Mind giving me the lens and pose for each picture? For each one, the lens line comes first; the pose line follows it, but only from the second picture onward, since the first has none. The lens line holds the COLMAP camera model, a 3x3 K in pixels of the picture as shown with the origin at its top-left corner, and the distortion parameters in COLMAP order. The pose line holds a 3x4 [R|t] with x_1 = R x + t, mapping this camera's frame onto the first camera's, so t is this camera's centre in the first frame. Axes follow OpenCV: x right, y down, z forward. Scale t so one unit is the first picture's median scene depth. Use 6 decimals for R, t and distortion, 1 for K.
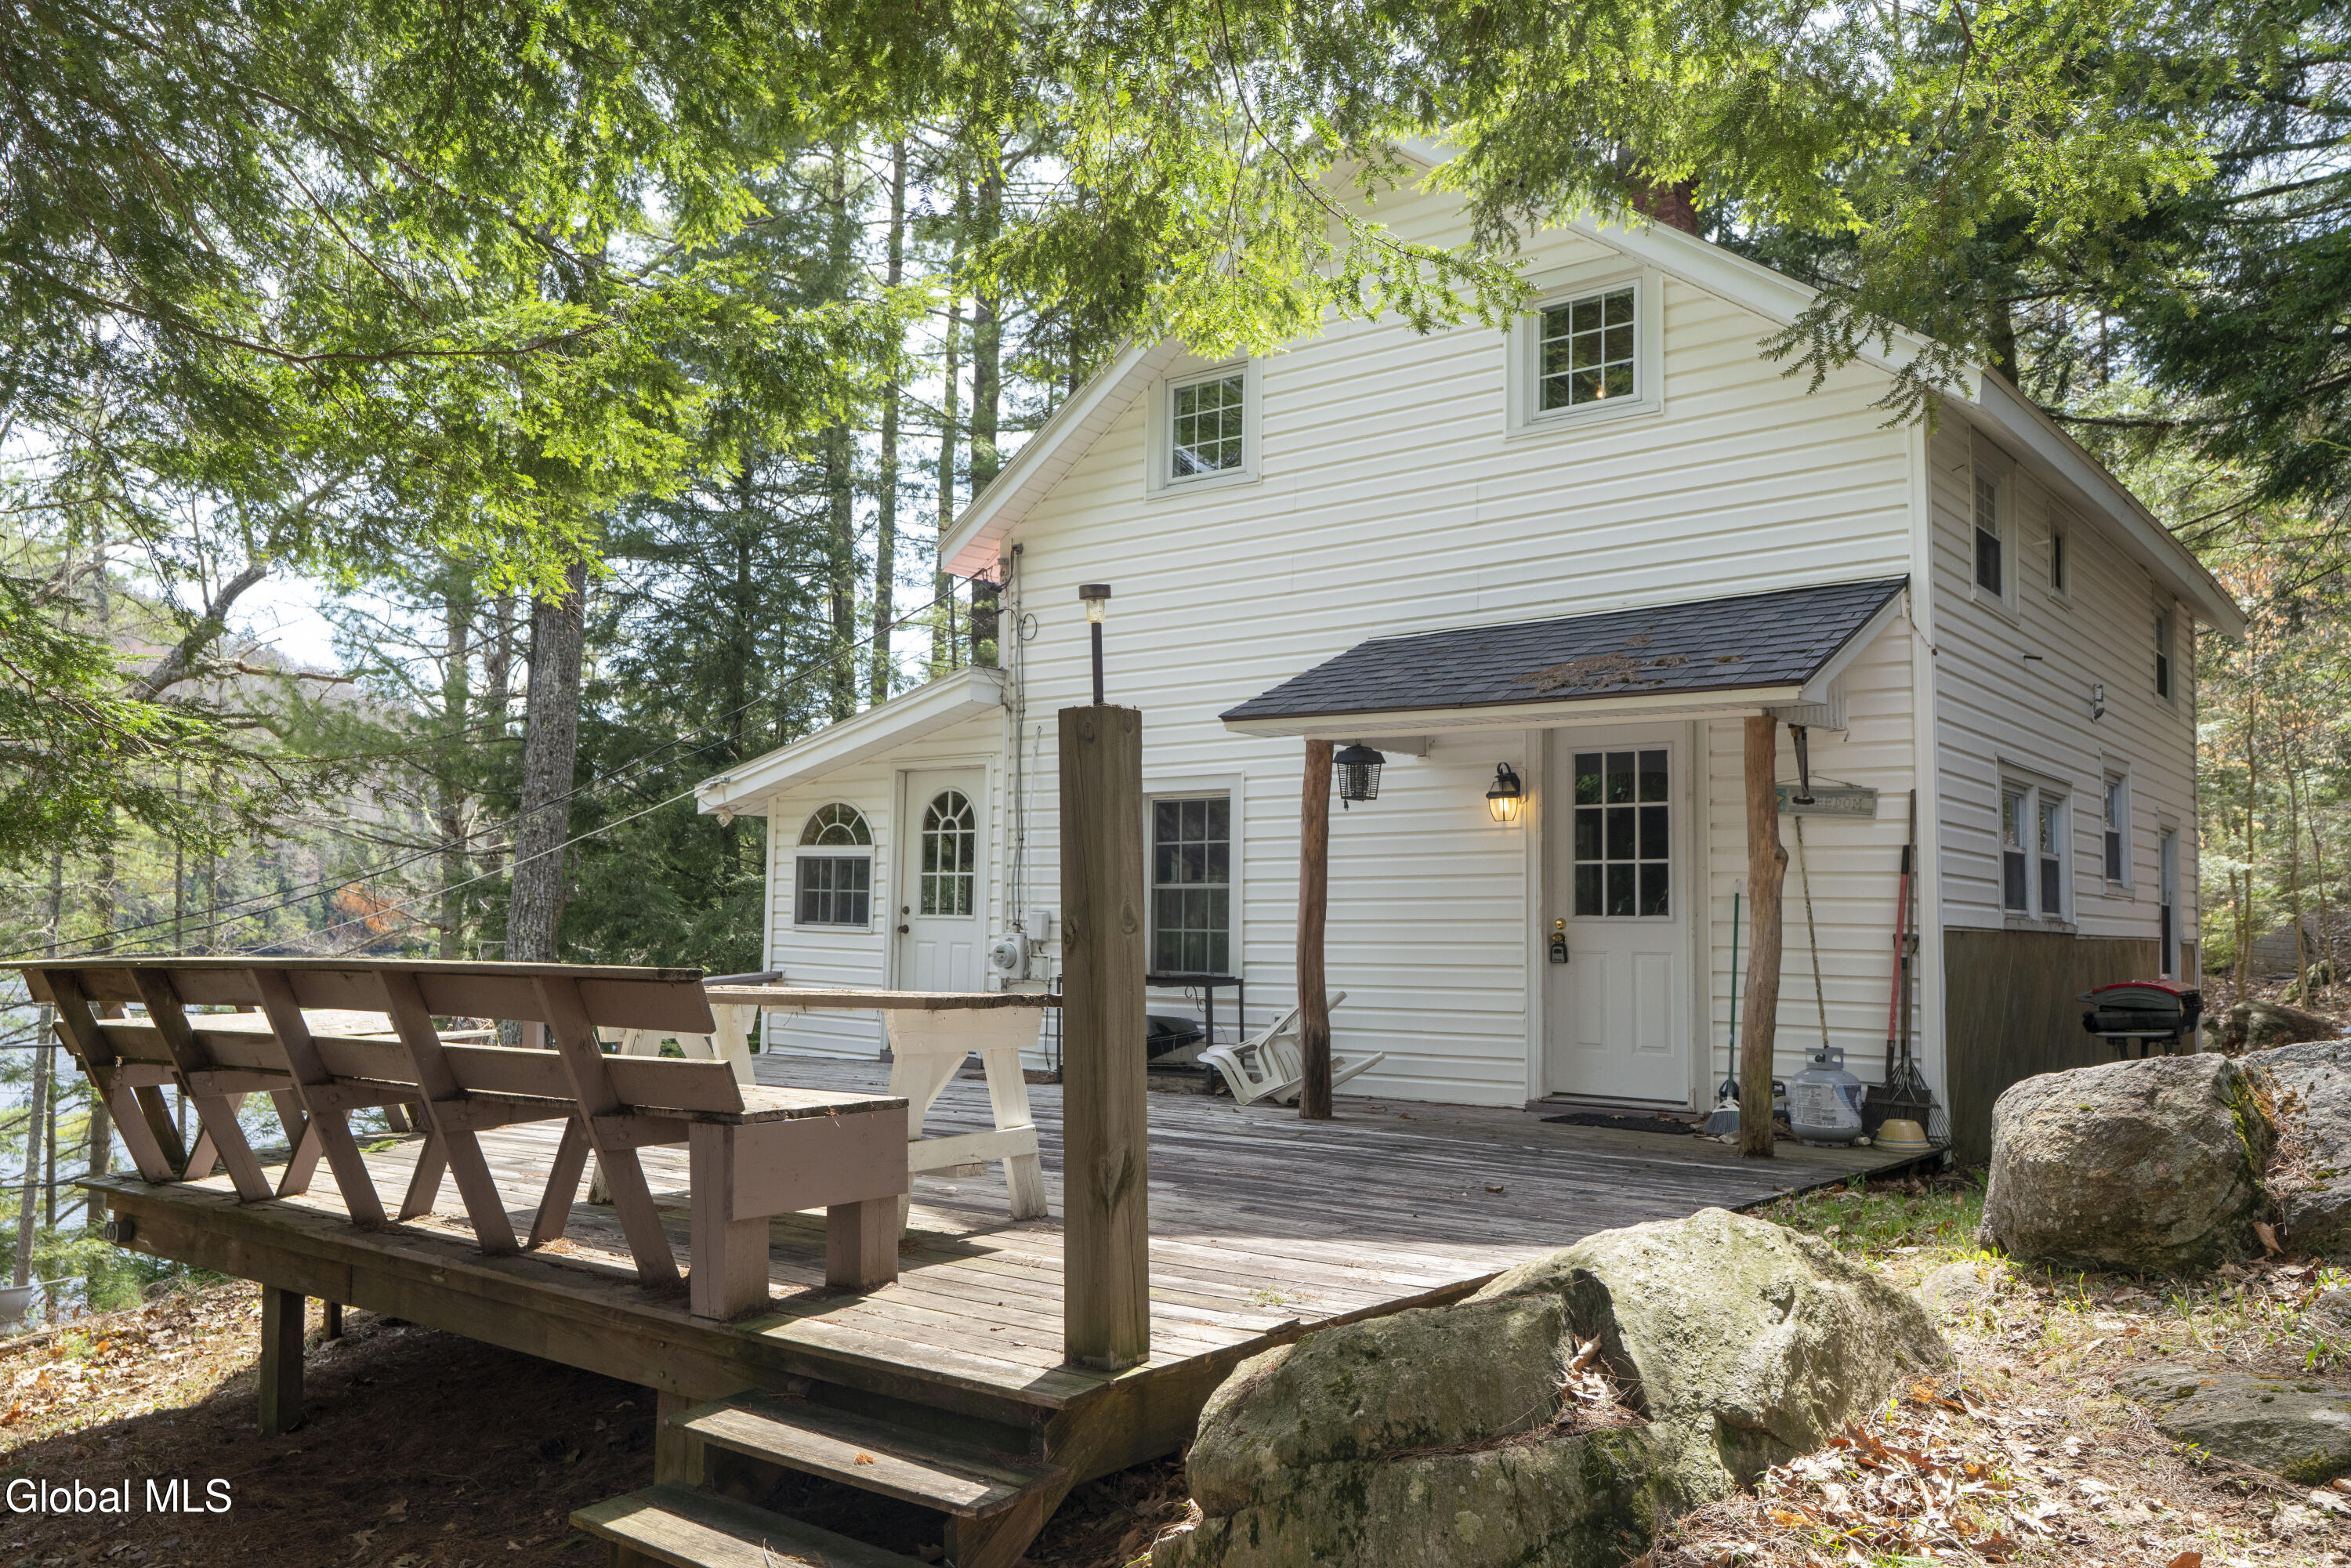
lens RADIAL K [[1847.3, 0, 1175.5], [0, 1847.3, 784.0], [0, 0, 1]] dist [0.005710, -0.001893]
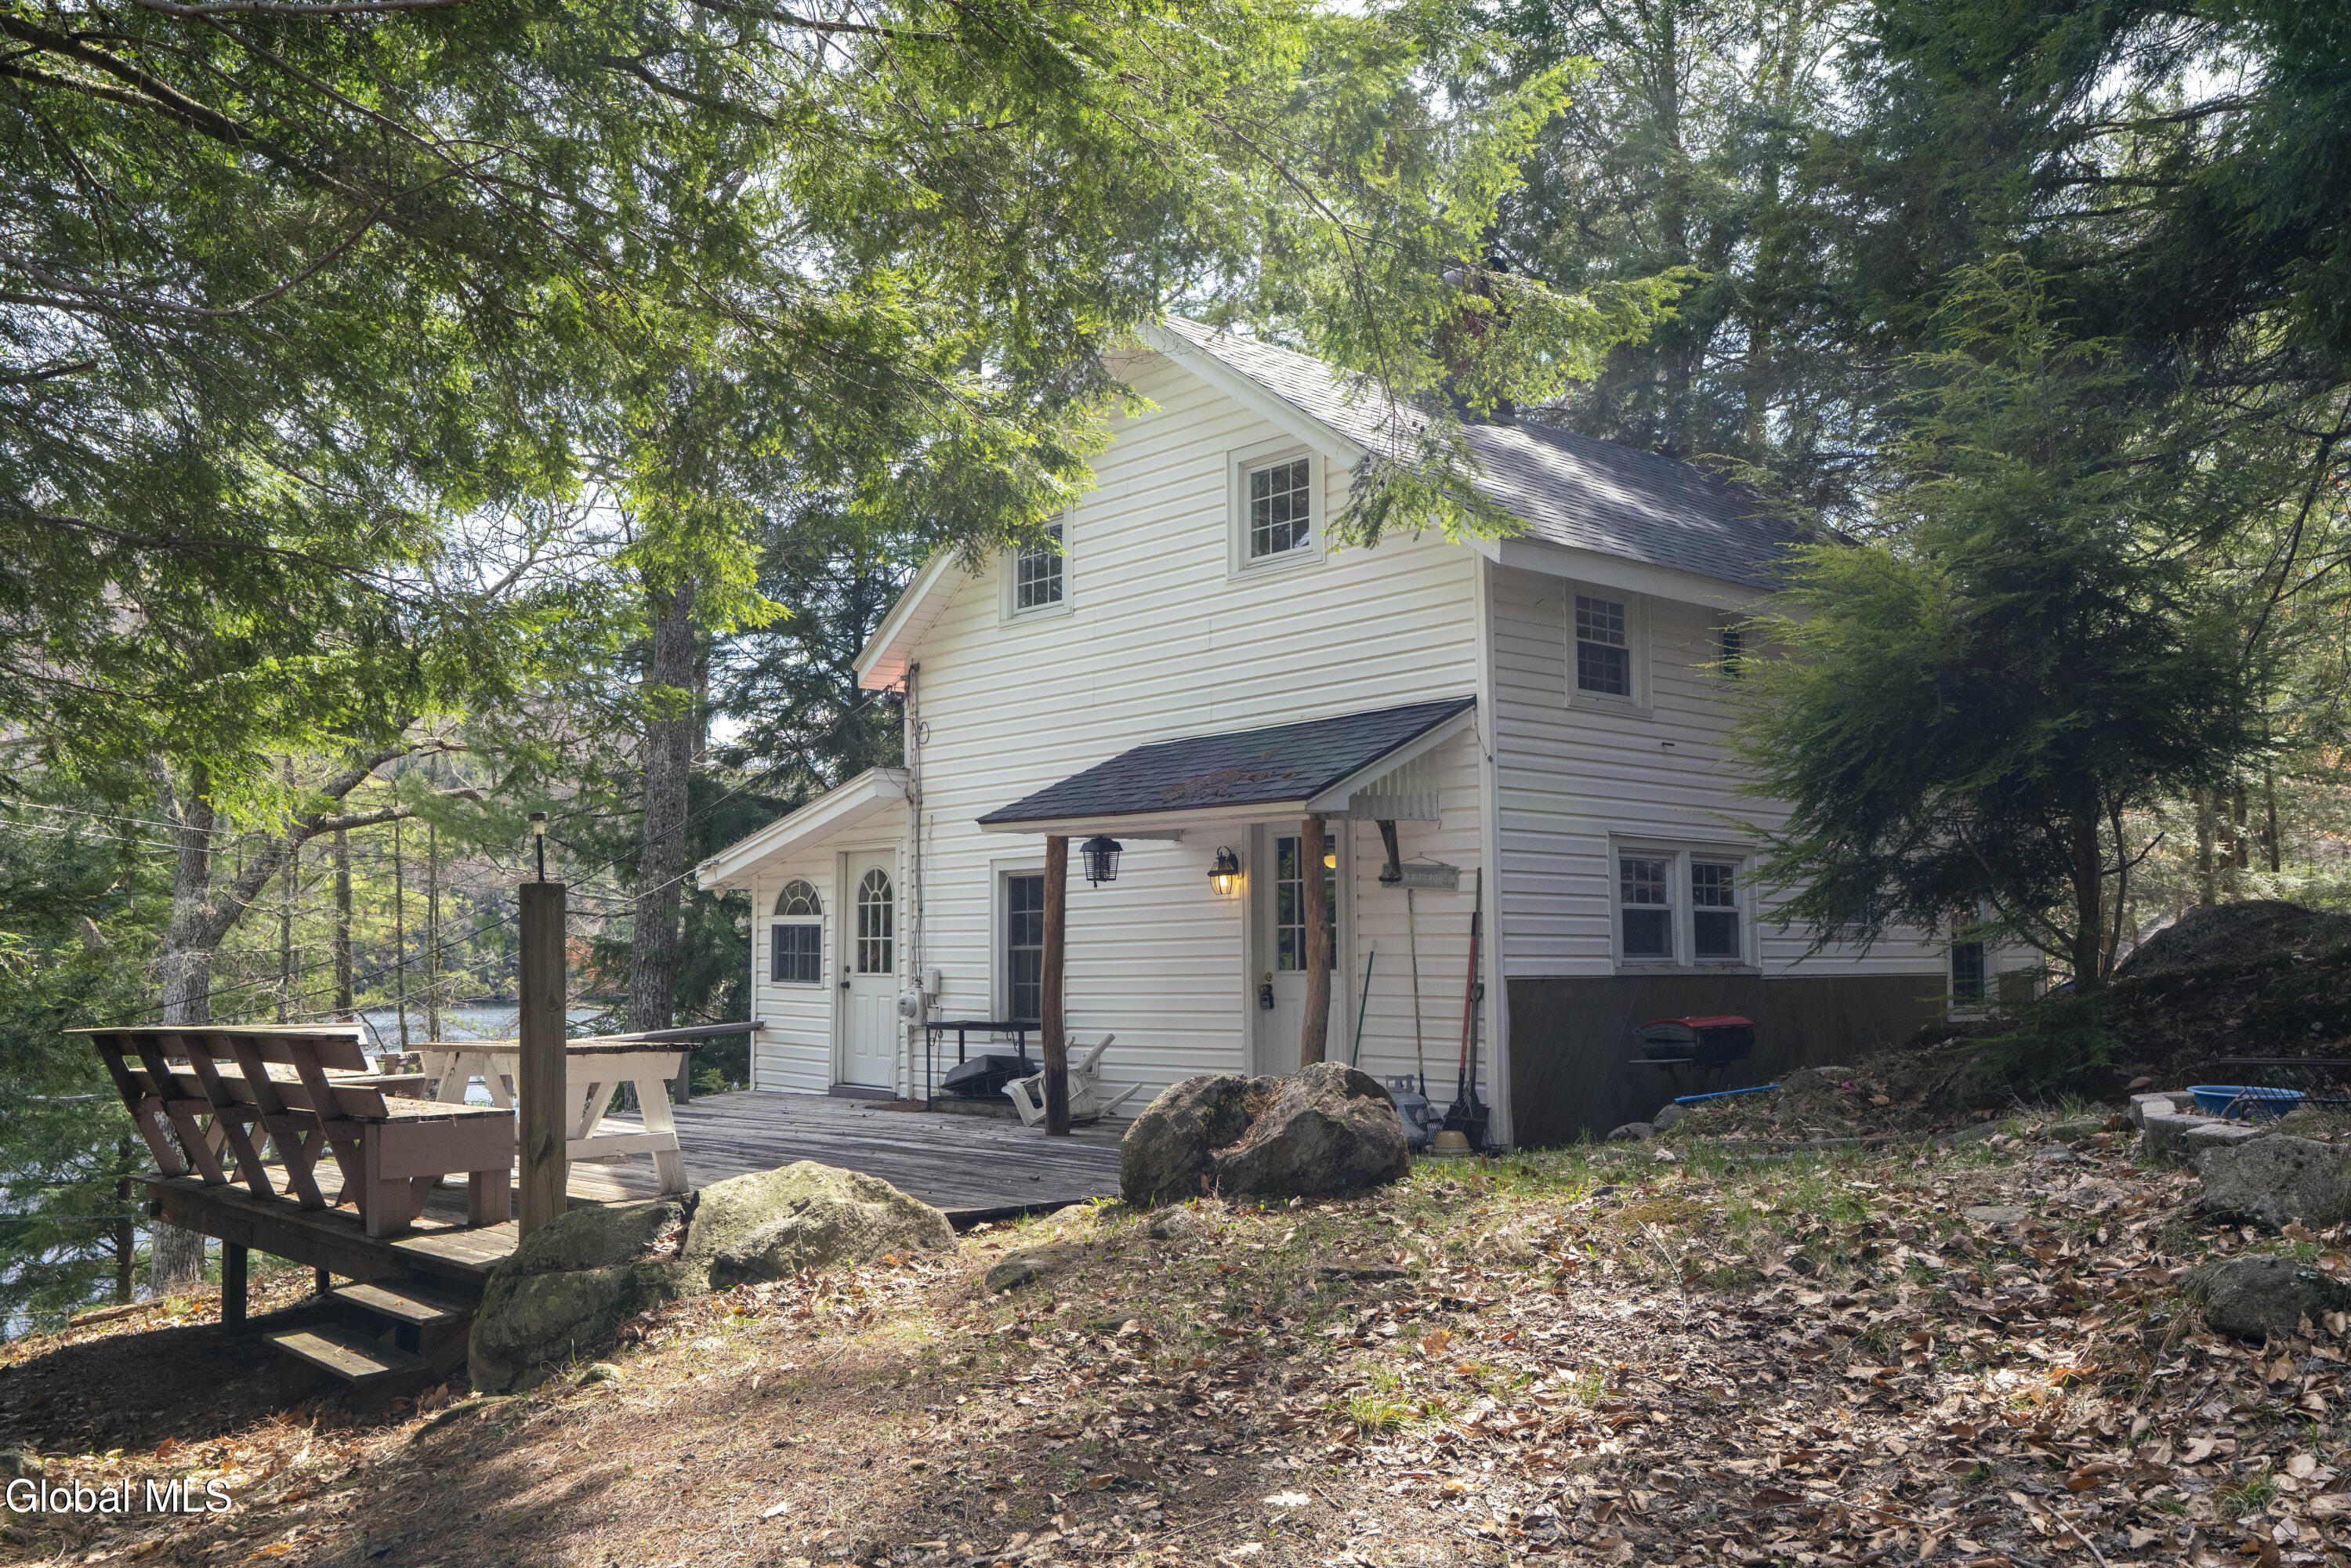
lens RADIAL K [[2035.3, 0, 1175.5], [0, 2035.3, 784.0], [0, 0, 1]] dist [0.011193, 0.008794]
pose [[0.984811, -0.034538, -0.170158, 0.376641], [0.033402, 0.999397, -0.009532, -0.041125], [0.170384, 0.003704, 0.985371, -0.342435]]
